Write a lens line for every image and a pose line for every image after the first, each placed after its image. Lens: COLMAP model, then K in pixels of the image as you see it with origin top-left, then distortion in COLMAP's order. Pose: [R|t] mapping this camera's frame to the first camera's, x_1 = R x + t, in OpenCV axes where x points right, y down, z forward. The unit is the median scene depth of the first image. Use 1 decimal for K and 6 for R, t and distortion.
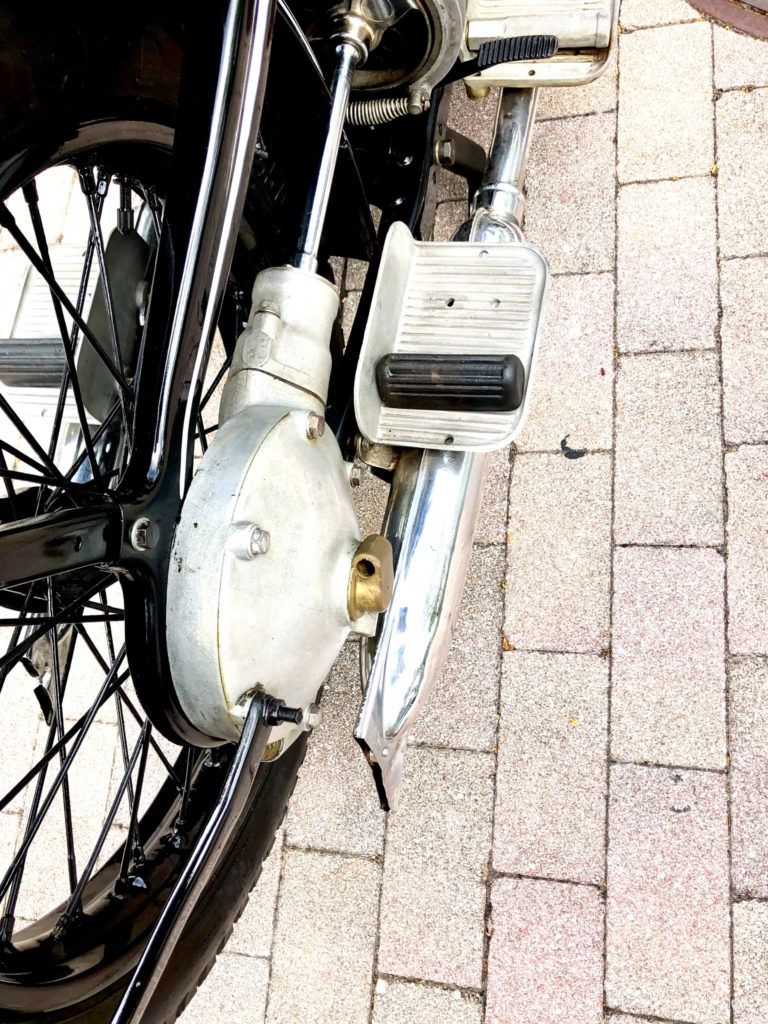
lens RADIAL K [[846.2, 0, 379.8], [0, 846.2, 512.1], [0, 0, 1]] dist [0.004663, 0.004613]
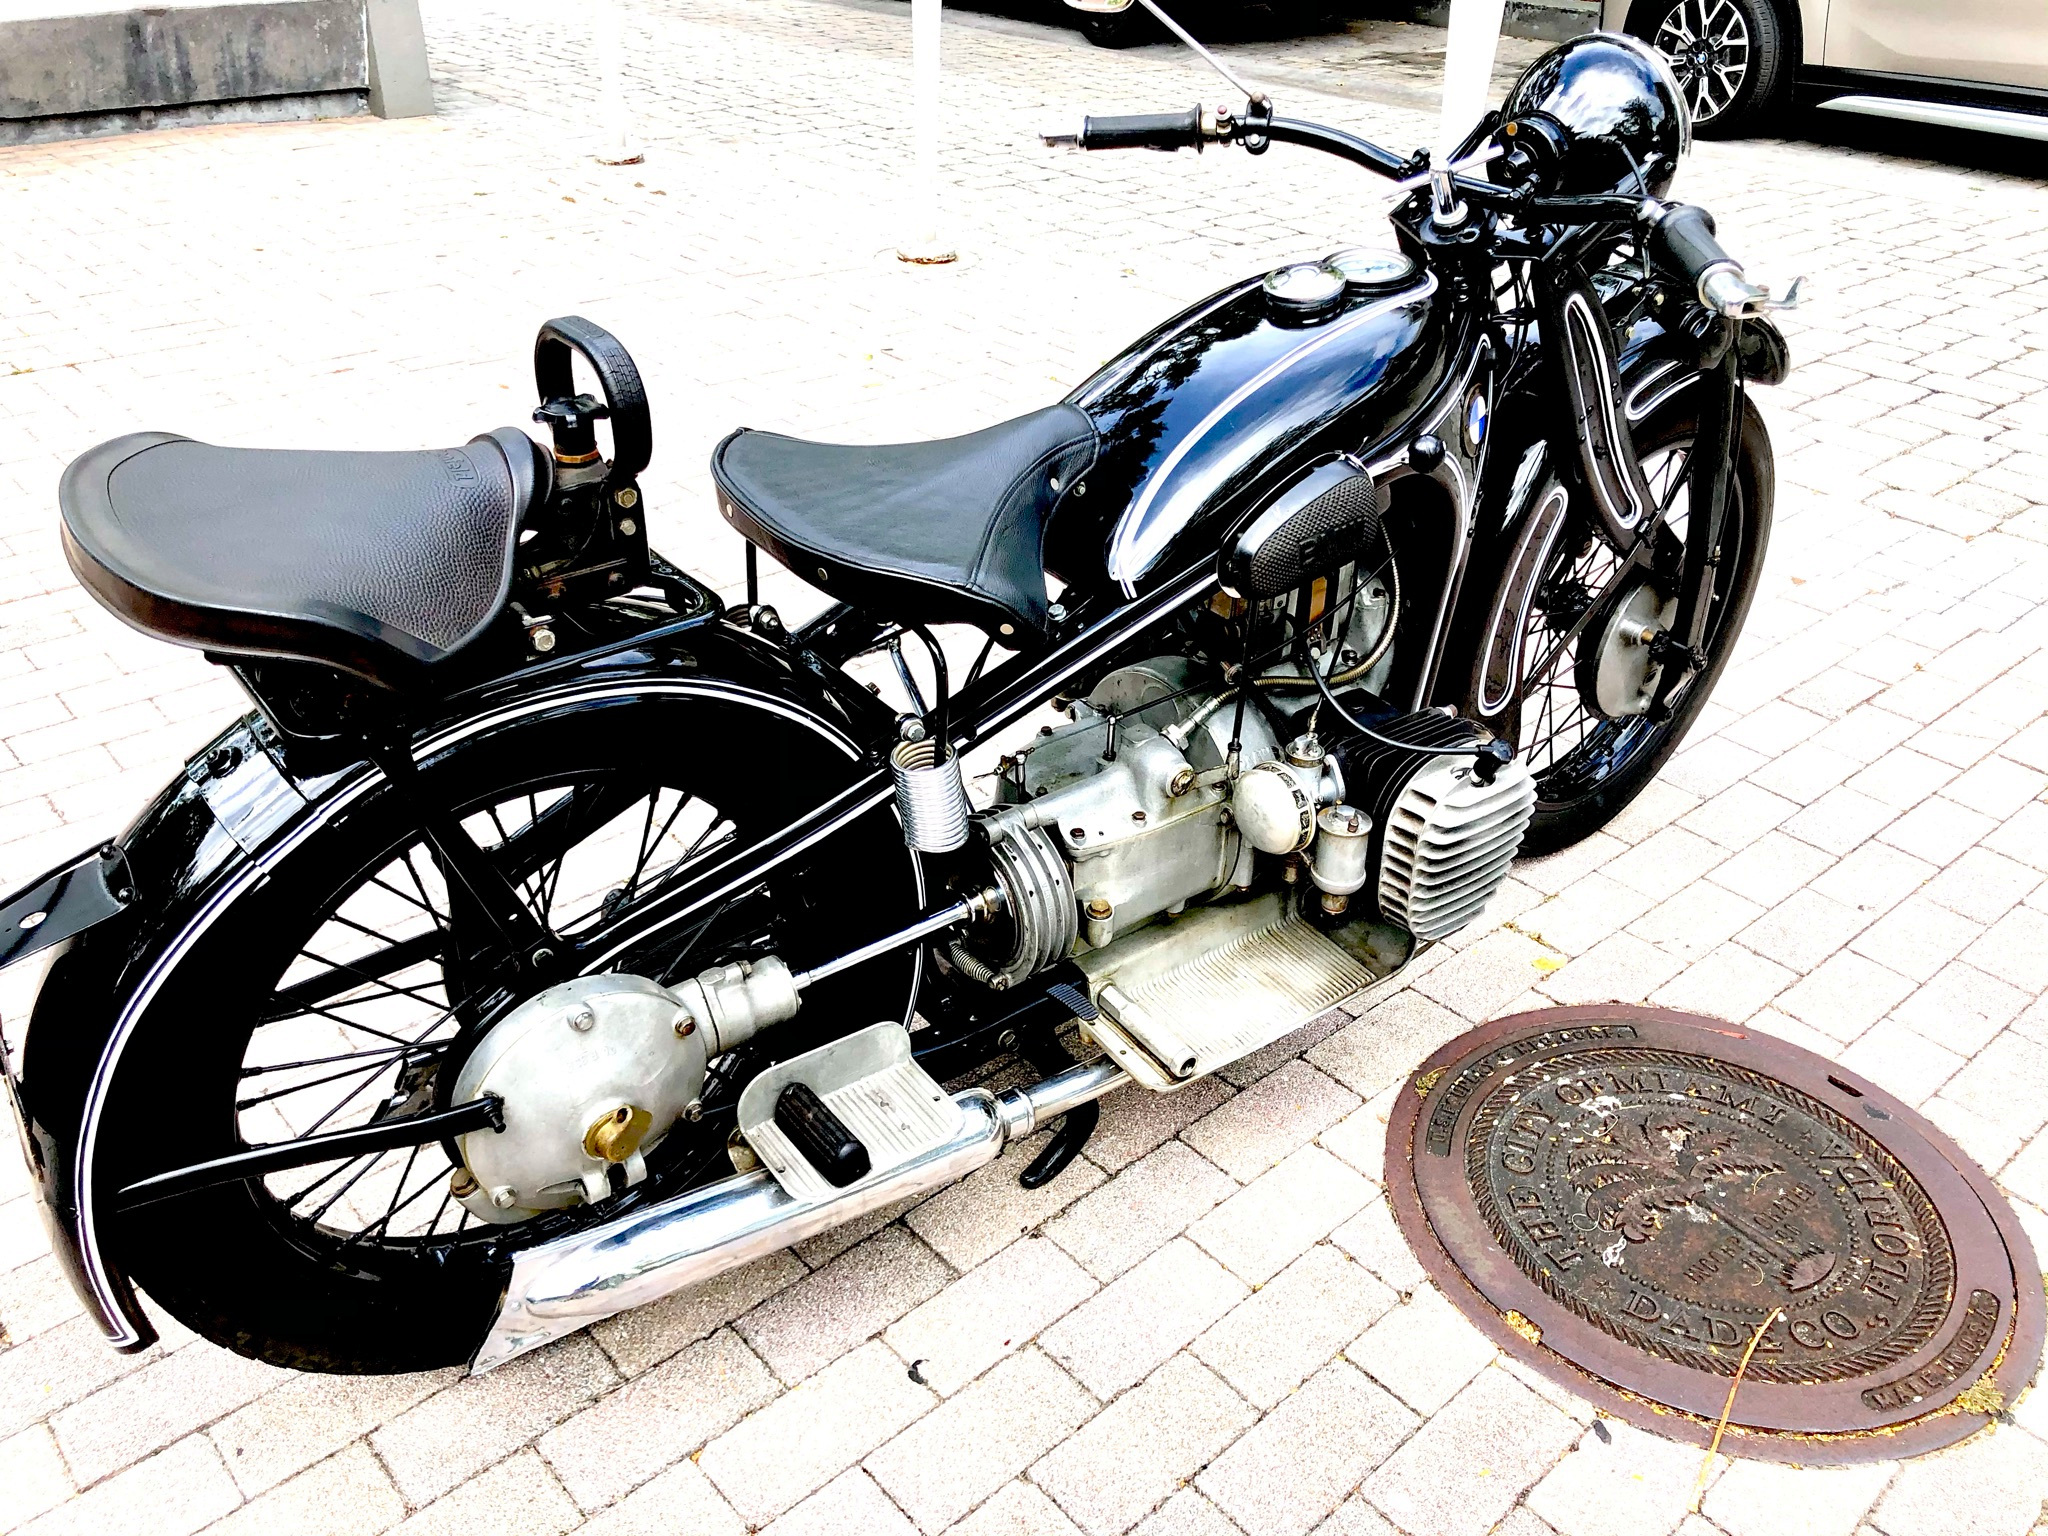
lens RADIAL K [[1692.3, 0, 1008.9], [0, 1692.3, 782.2], [0, 0, 1]] dist [0.004663, 0.004613]
pose [[0.687236, 0.573845, -0.445432, 0.825045], [-0.726306, 0.554307, -0.406476, 0.268876], [0.013652, 0.602865, 0.797727, -0.909497]]
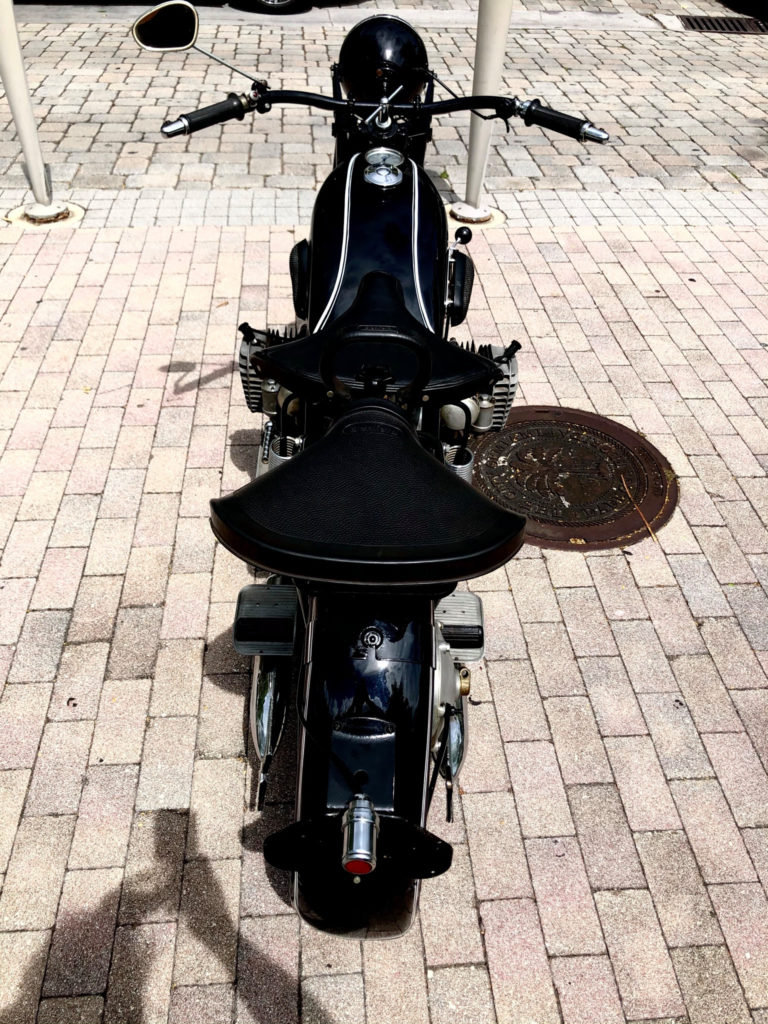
lens RADIAL K [[846.2, 0, 377.5], [0, 846.2, 504.8], [0, 0, 1]] dist [0.004663, 0.004613]
pose [[0.939769, 0.121375, 0.319535, -0.789702], [0.073449, 0.841286, -0.535578, 0.677791], [-0.333826, 0.526789, 0.781699, -0.867734]]
